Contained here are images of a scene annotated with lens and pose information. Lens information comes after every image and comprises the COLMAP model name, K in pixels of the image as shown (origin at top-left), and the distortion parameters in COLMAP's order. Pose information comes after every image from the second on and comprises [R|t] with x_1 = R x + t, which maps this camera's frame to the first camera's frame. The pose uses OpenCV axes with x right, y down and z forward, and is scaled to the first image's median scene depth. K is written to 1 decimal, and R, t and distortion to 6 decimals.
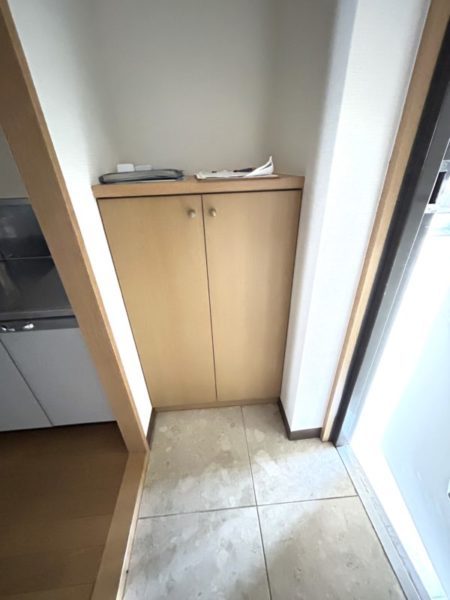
lens RADIAL K [[244.0, 0, 223.9], [0, 244.0, 300.1], [0, 0, 1]] dist [0.001958, 0.000139]
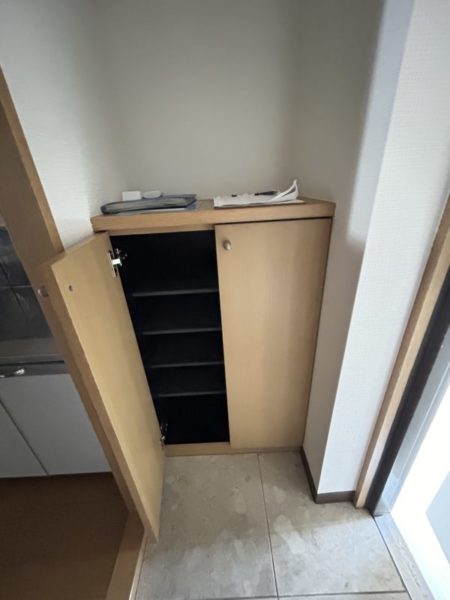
lens RADIAL K [[244.0, 0, 223.9], [0, 244.0, 300.3], [0, 0, 1]] dist [0.001958, 0.000139]
pose [[0.998029, 0.007147, -0.062345, -0.001157], [-0.010298, 0.998677, -0.050378, -0.095841], [0.061903, 0.050921, 0.996782, 0.118436]]
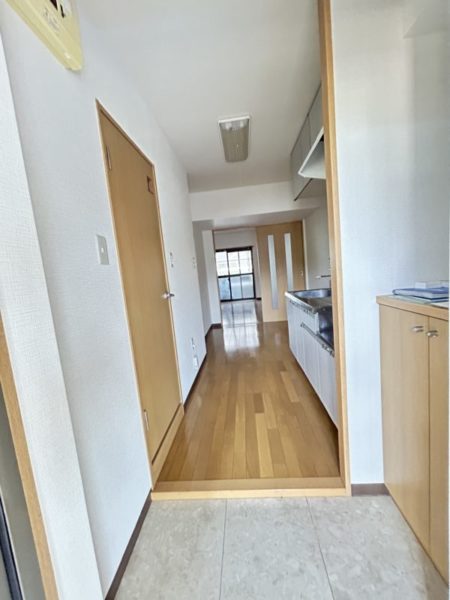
lens RADIAL K [[244.0, 0, 223.1], [0, 244.0, 300.1], [0, 0, 1]] dist [0.001958, 0.000139]
pose [[-0.148500, 0.169252, -0.974321, 0.896496], [-0.378868, 0.900334, 0.214144, -0.301587], [0.913458, 0.400940, -0.069575, 0.137217]]
